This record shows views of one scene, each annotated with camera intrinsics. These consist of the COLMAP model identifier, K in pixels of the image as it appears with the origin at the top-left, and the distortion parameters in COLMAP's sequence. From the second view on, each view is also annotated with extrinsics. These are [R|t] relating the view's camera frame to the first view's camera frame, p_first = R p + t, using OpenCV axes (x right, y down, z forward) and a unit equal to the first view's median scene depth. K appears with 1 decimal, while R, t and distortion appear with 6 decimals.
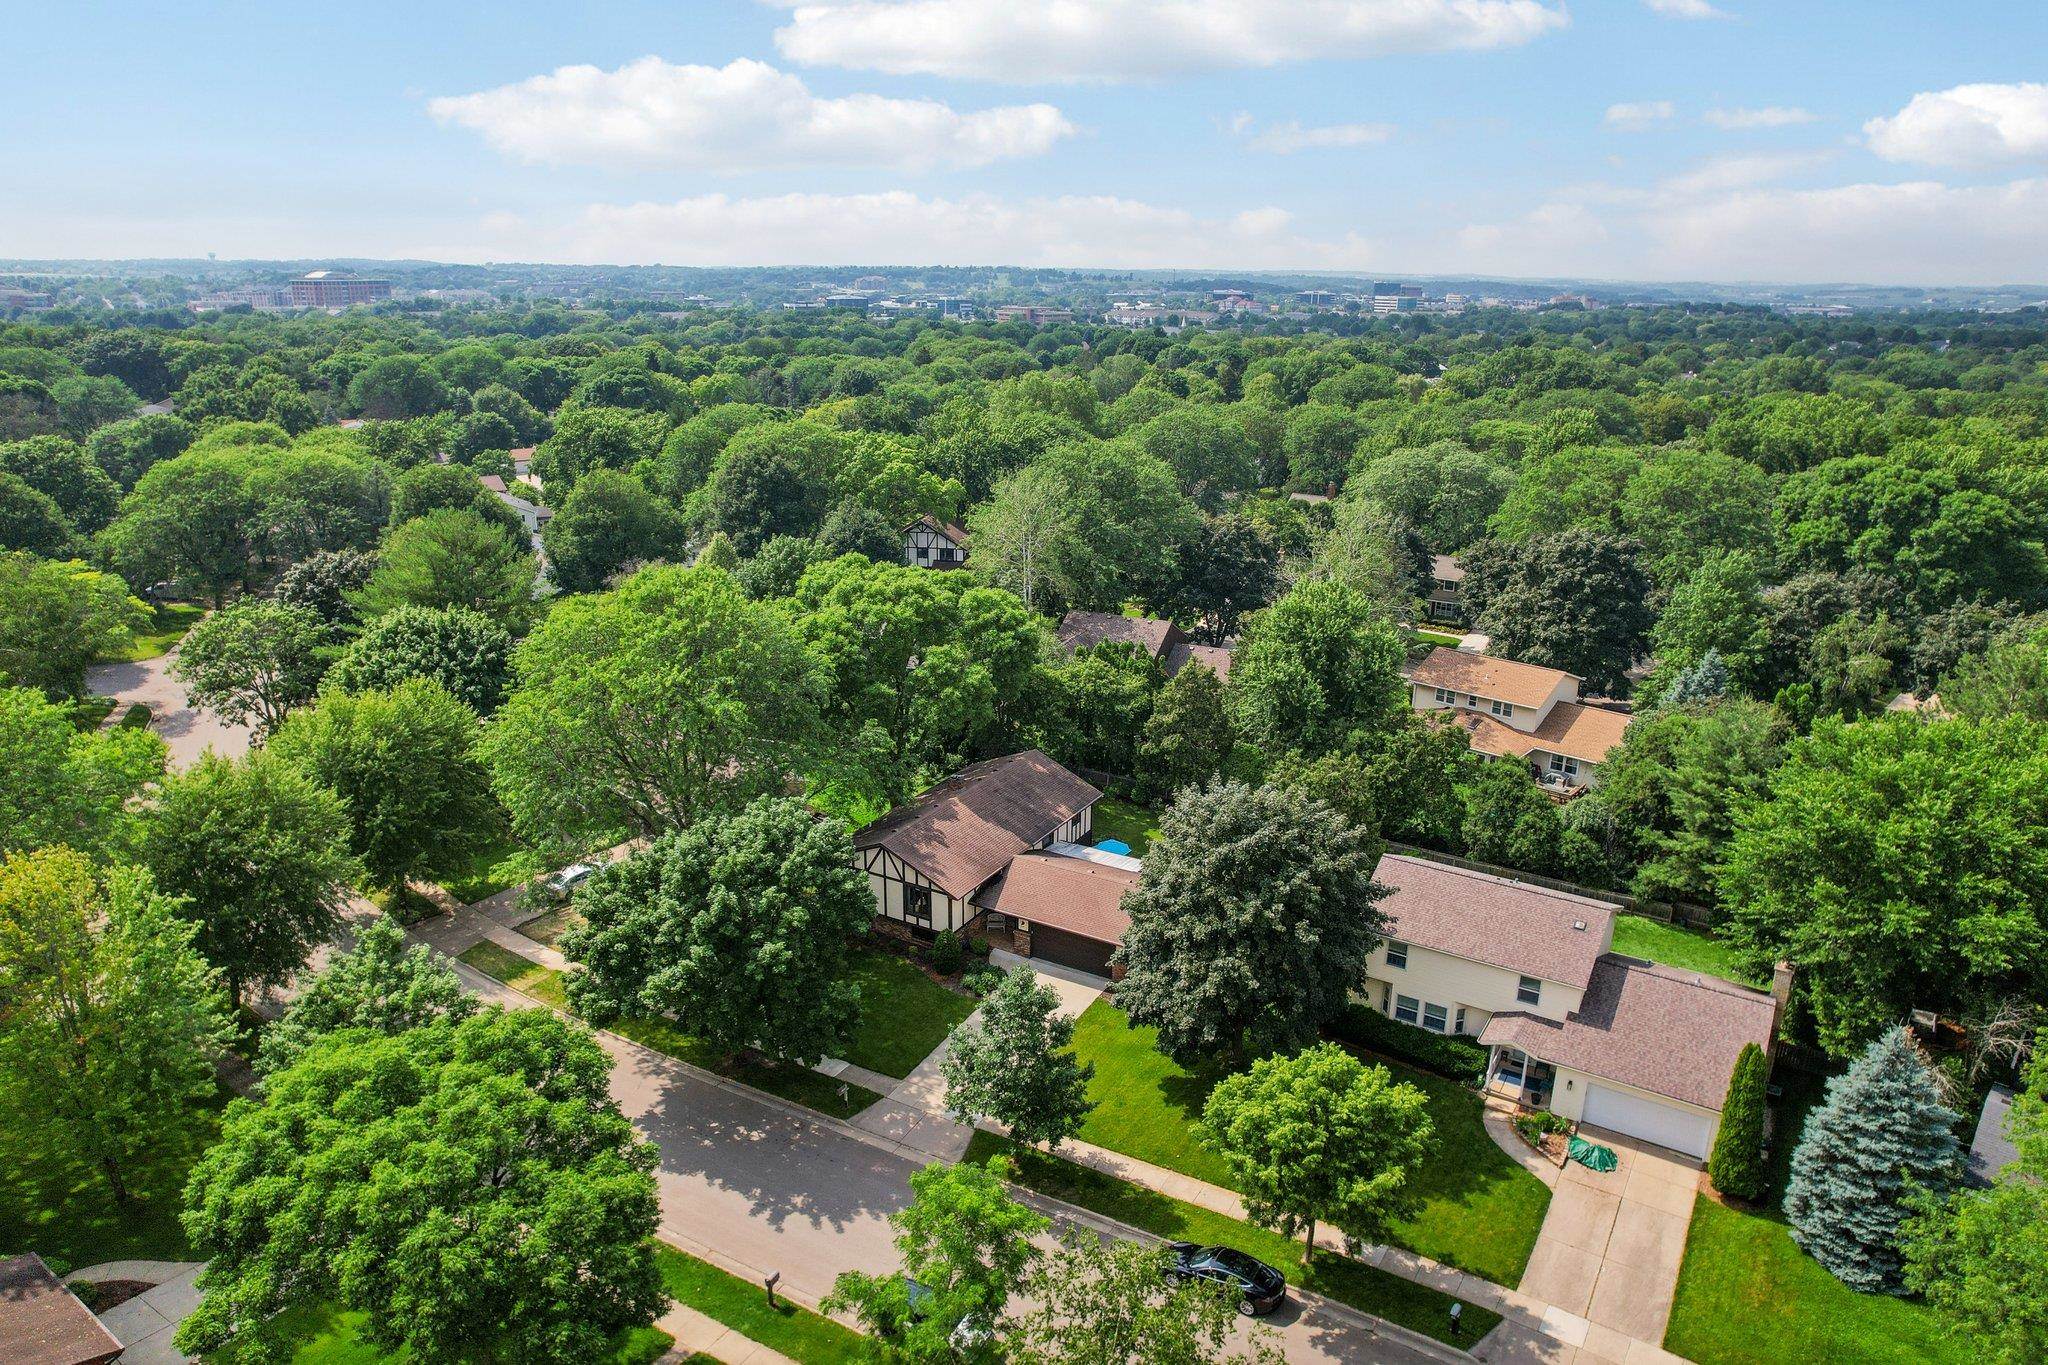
lens RADIAL K [[1294.6, 0, 1024.0], [0, 1294.6, 682.5], [0, 0, 1]] dist [-0.067892, 0.037237]
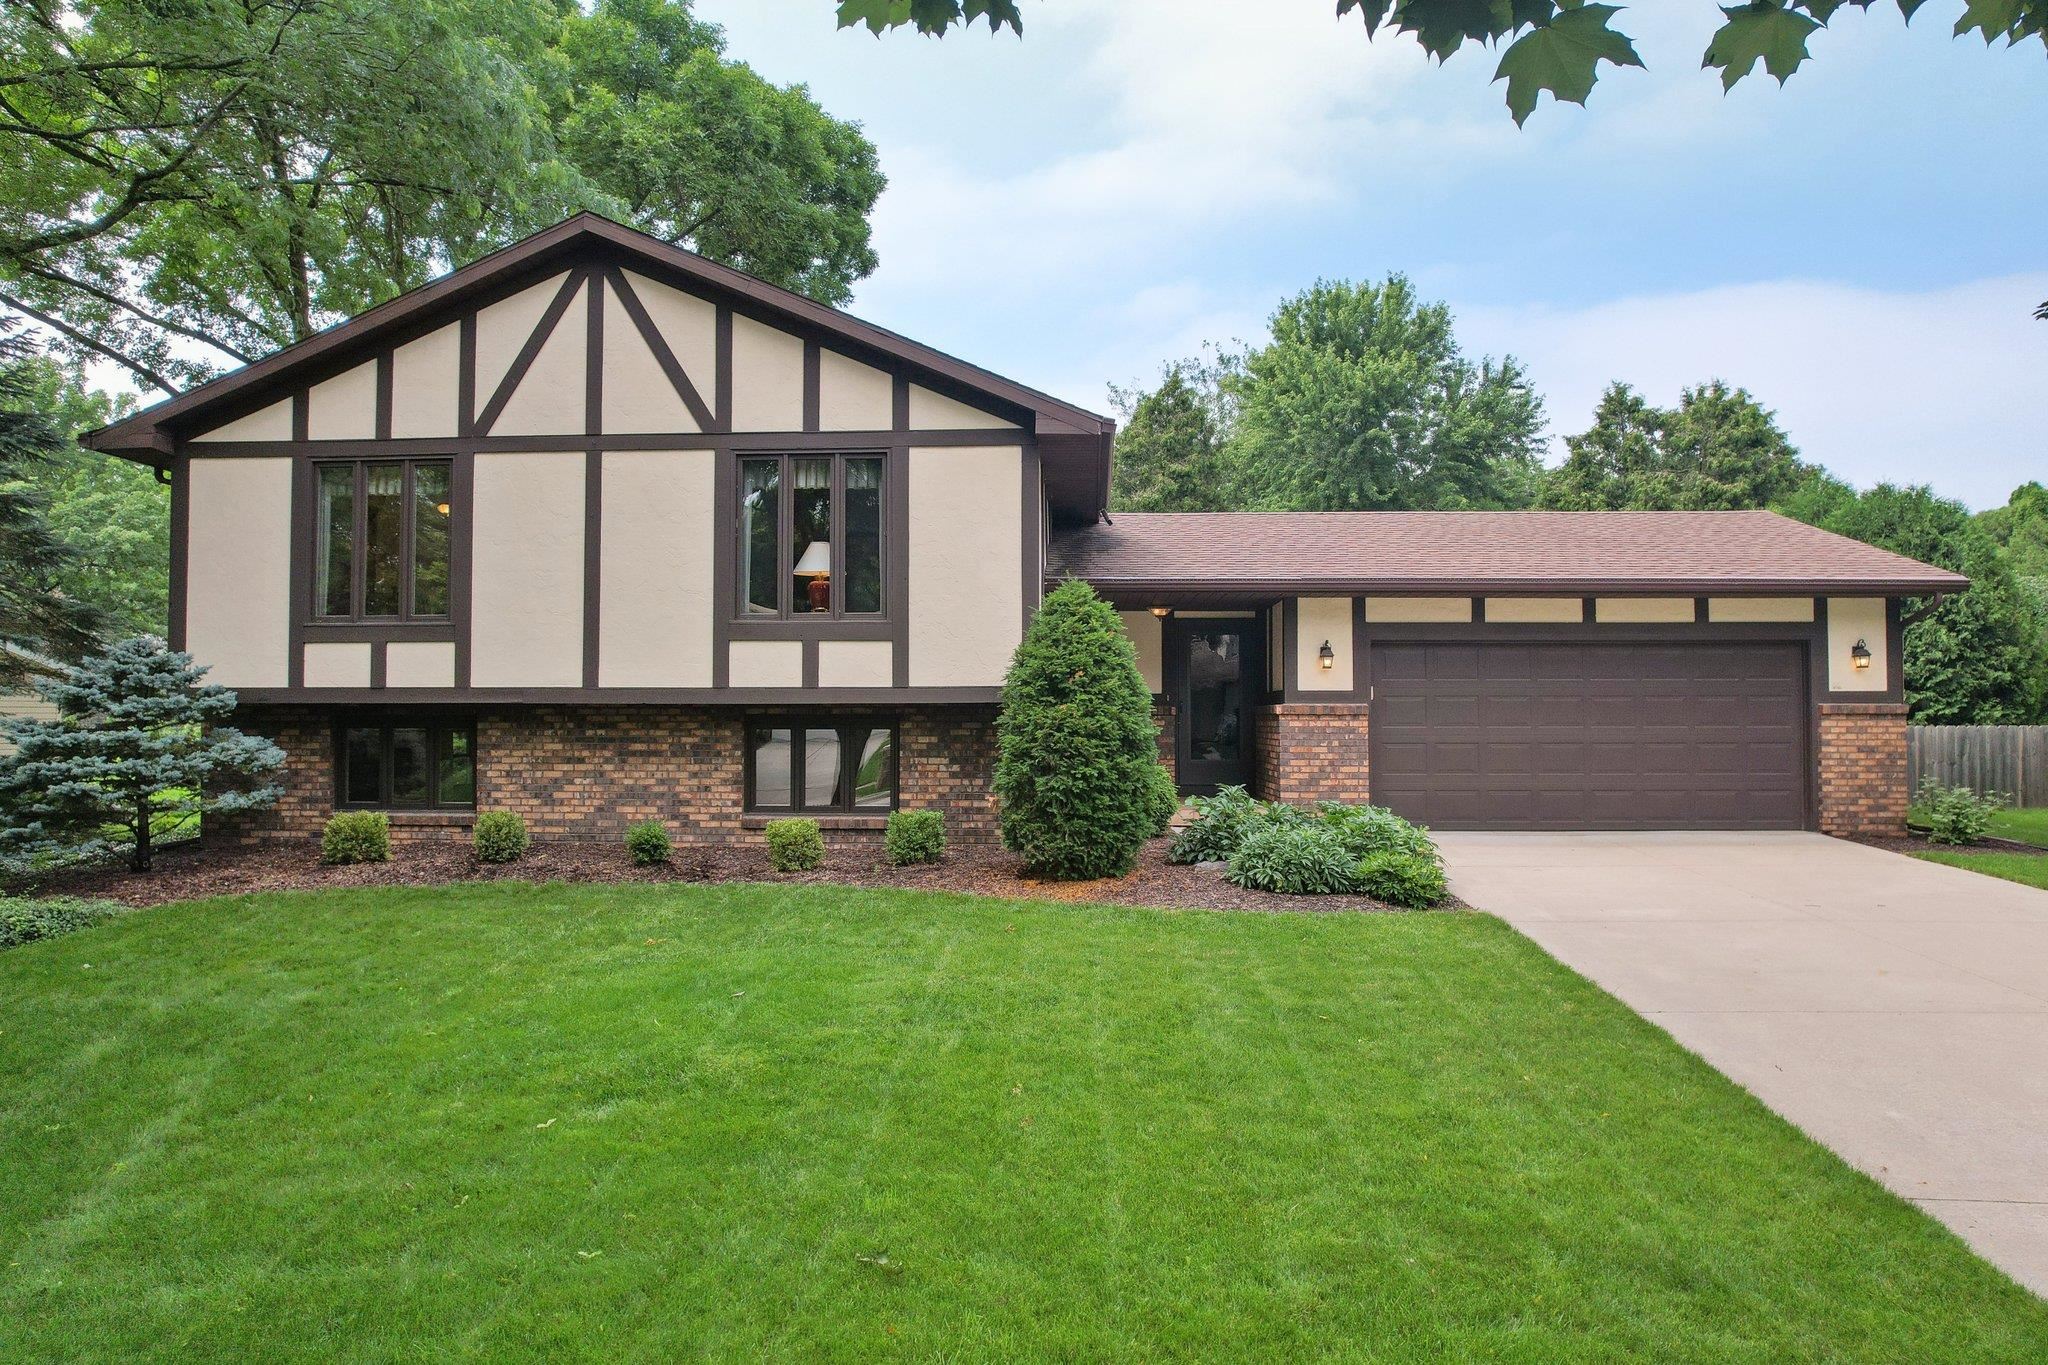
lens RADIAL K [[1294.6, 0, 1024.0], [0, 1294.6, 682.5], [0, 0, 1]] dist [-0.067892, 0.037237]
pose [[0.890401, -0.001269, 0.455175, -0.099705], [0.146148, 0.947846, -0.283248, 0.176570], [-0.431076, 0.318727, 0.844149, 0.618121]]
